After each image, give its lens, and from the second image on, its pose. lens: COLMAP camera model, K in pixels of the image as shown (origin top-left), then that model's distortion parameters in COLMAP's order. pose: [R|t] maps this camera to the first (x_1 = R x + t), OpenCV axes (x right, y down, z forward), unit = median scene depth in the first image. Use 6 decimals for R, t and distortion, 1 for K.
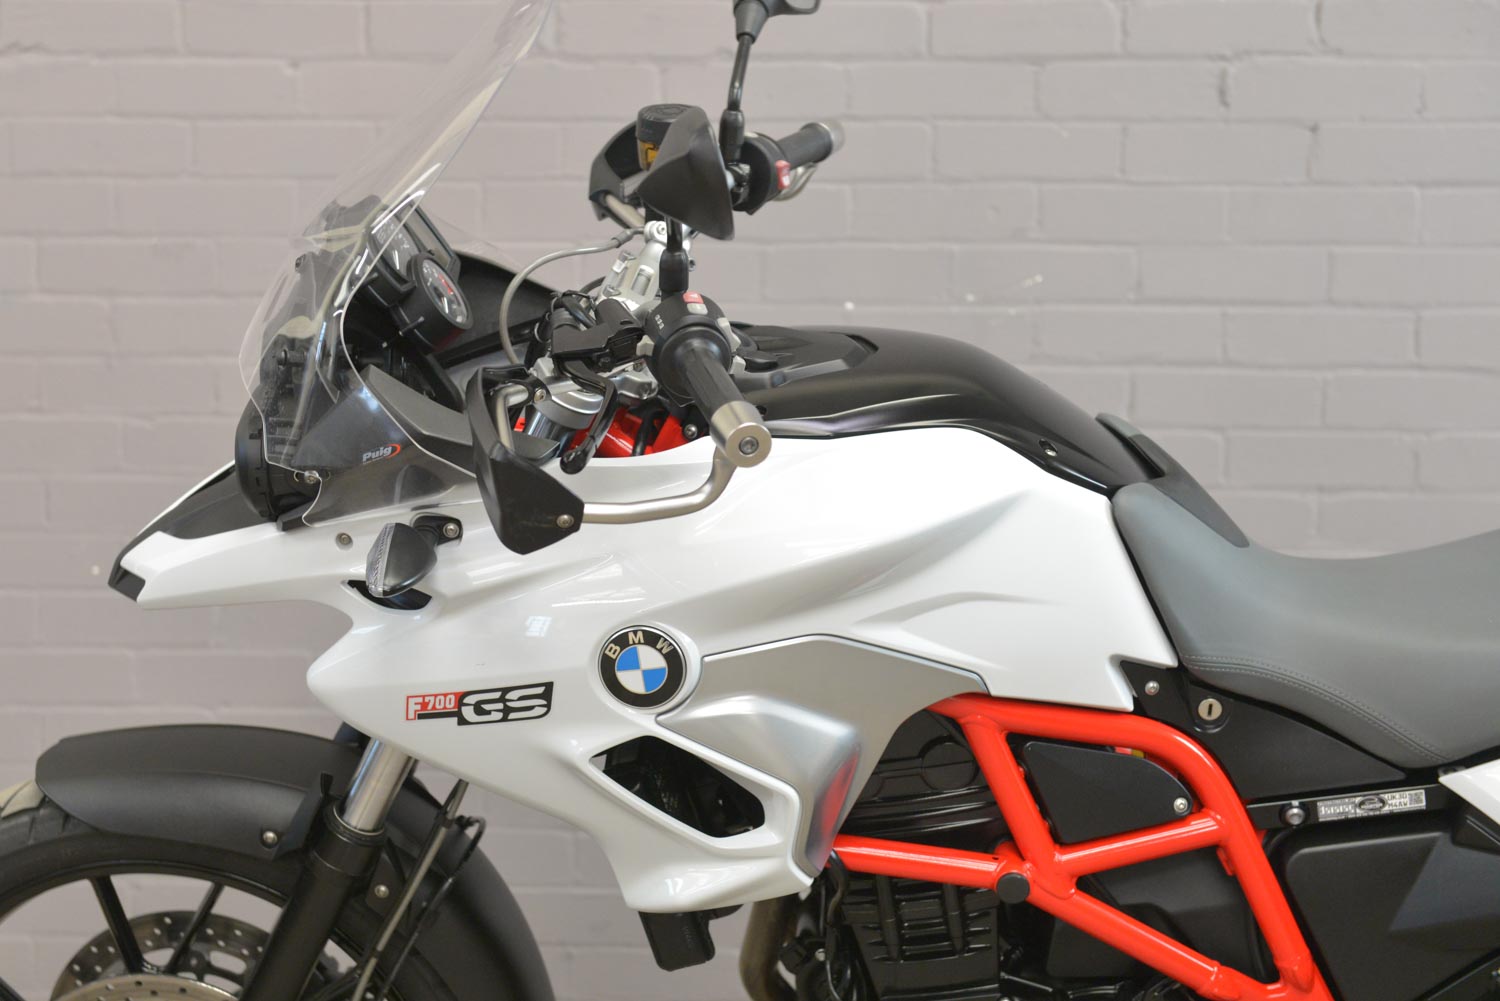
lens RADIAL K [[3053.1, 0, 646.5], [0, 3053.1, 506.4], [0, 0, 1]] dist [0.142674, -0.124634]
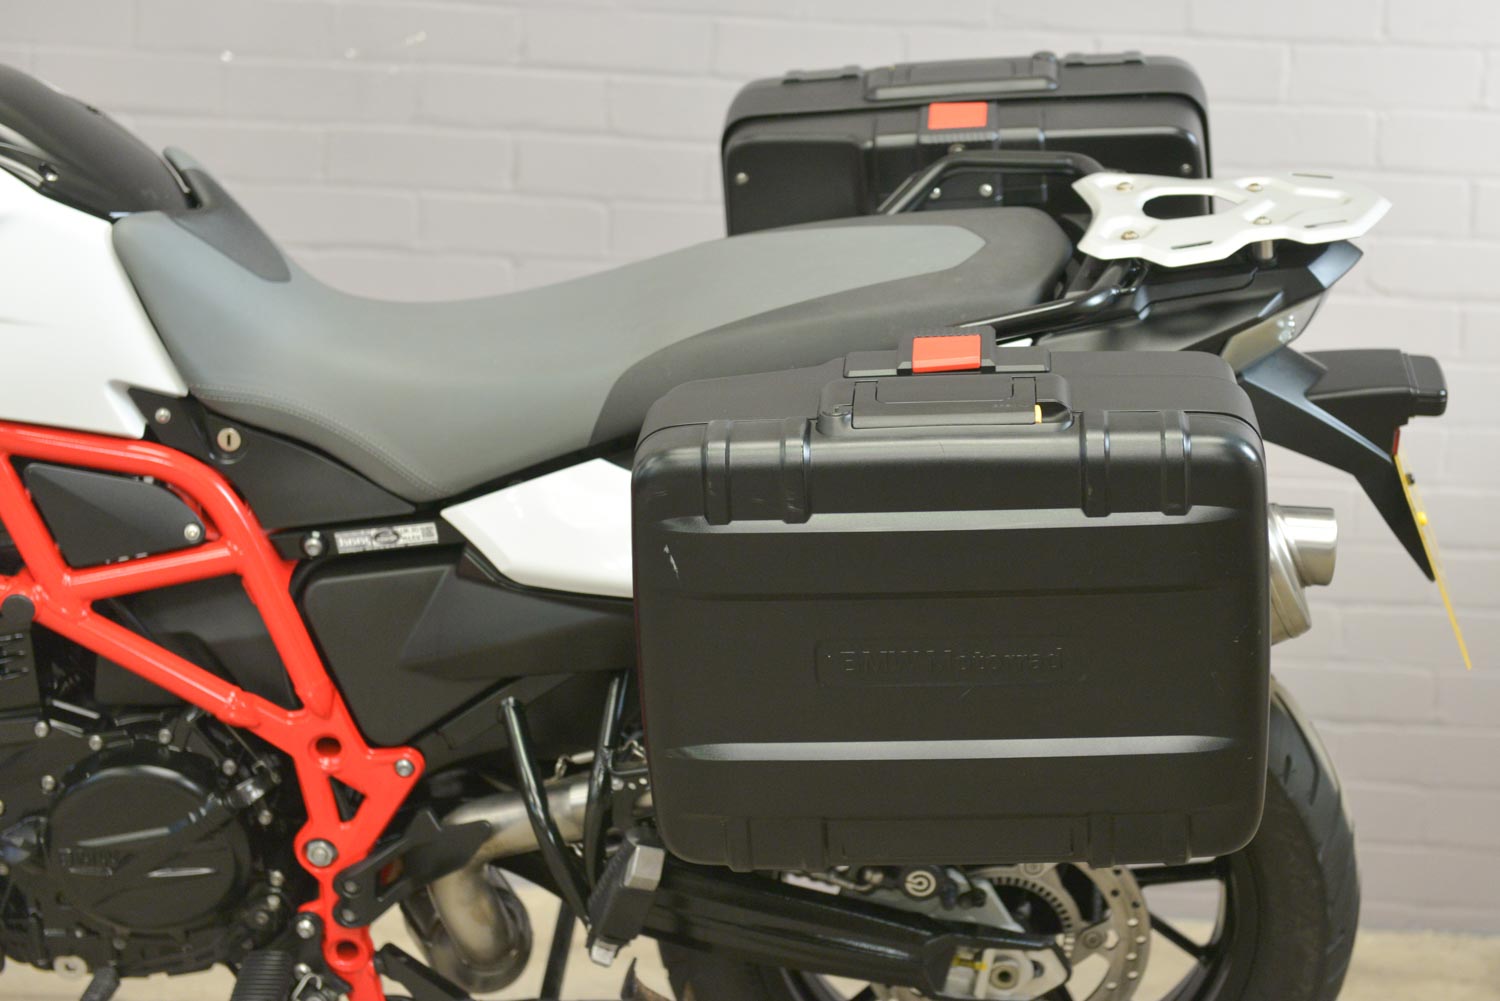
lens RADIAL K [[3374.7, 0, 873.6], [0, 3374.7, 473.4], [0, 0, 1]] dist [0.112500, -0.201309]
pose [[0.997758, 0.032440, 0.058543, 0.335242], [-0.034770, 0.998625, 0.039238, 0.026146], [-0.057189, -0.041185, 0.997514, -0.132199]]
